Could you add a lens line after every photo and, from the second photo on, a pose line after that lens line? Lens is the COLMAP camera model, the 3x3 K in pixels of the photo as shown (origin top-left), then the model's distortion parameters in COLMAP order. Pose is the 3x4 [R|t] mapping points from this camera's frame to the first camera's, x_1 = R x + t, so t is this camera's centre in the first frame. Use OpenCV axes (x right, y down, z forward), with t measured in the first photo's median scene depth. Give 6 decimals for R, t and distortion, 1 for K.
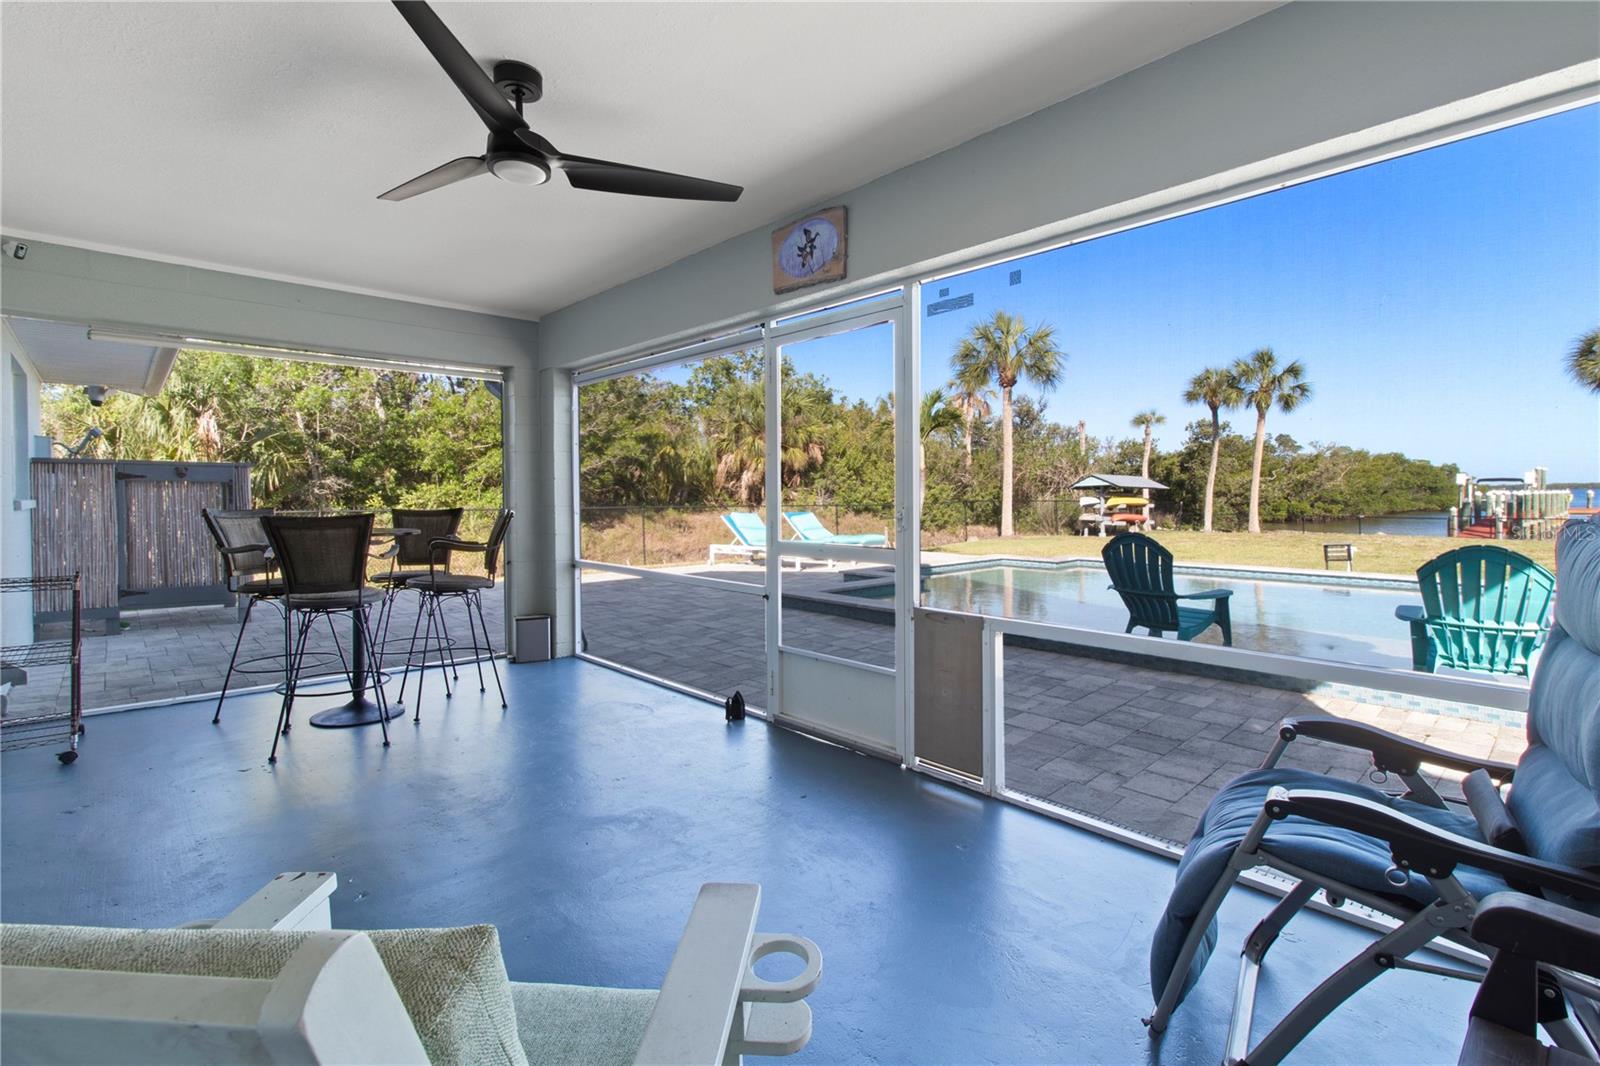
lens RADIAL K [[750.3, 0, 802.3], [0, 750.3, 495.6], [0, 0, 1]] dist [0.000618, 0.000059]
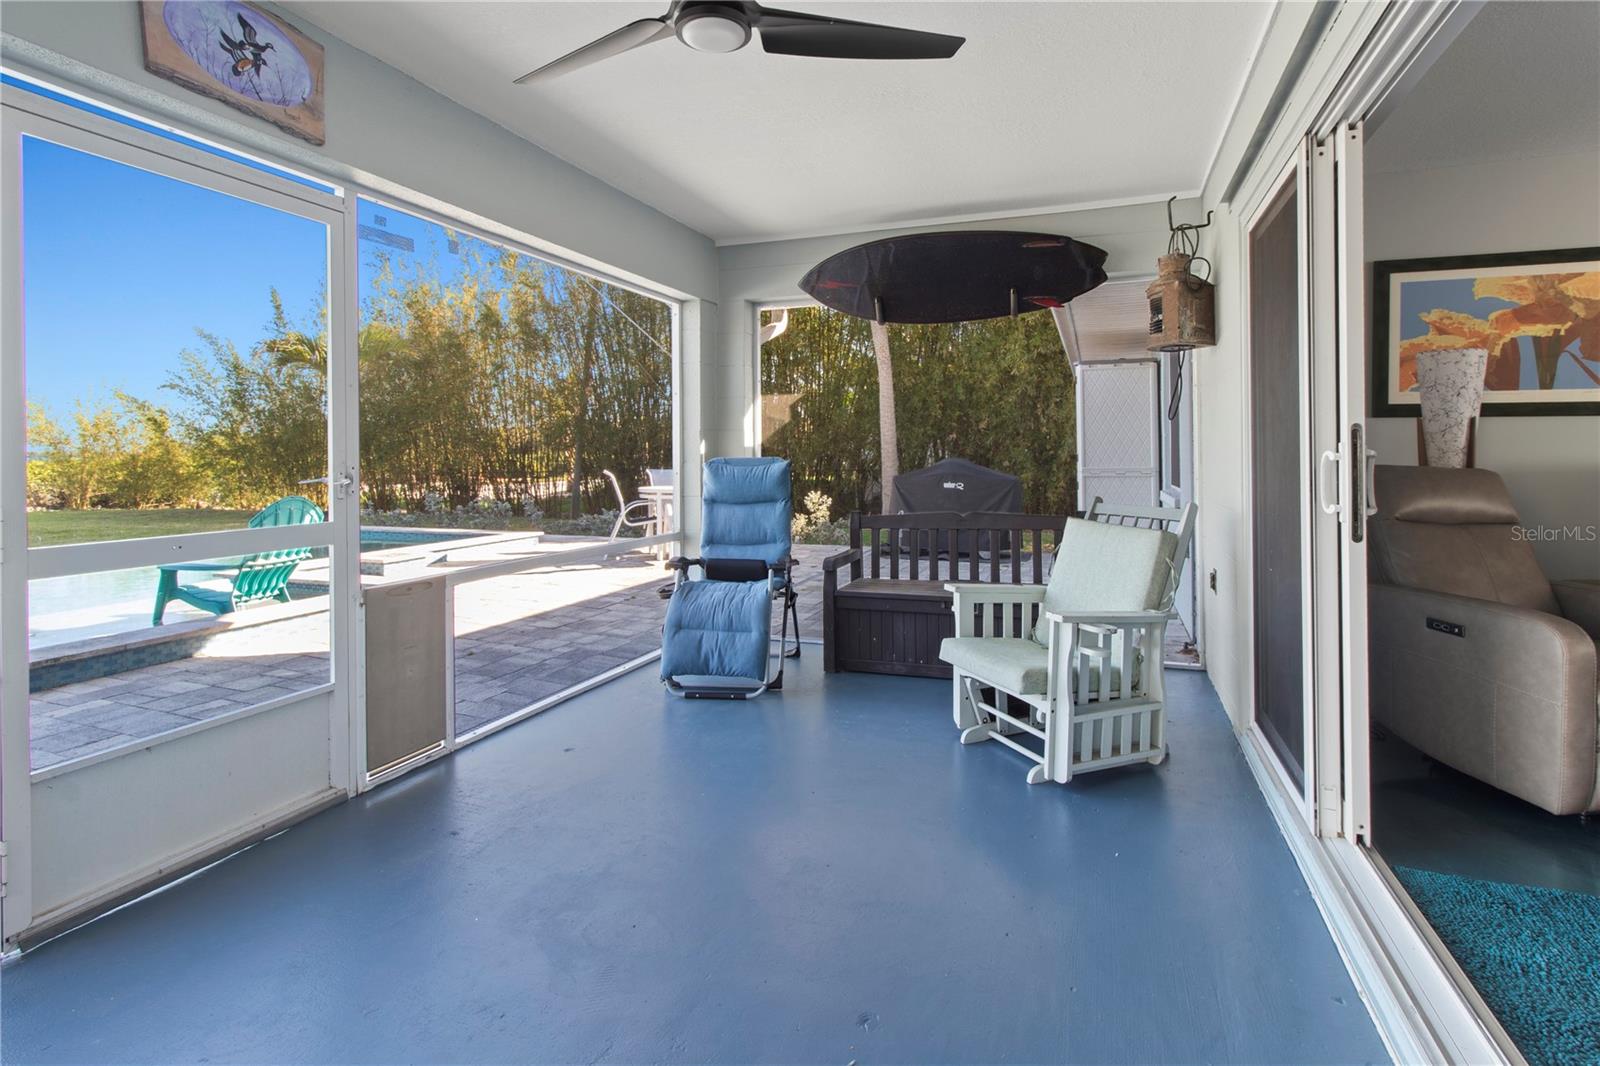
lens RADIAL K [[792.2, 0, 826.2], [0, 792.2, 425.6], [0, 0, 1]] dist [-0.000476, -0.000242]
pose [[-0.468789, 0.042712, 0.882277, -0.848772], [0.013645, 0.999061, -0.041116, 0.013451], [-0.883205, -0.007236, -0.468932, 0.958571]]
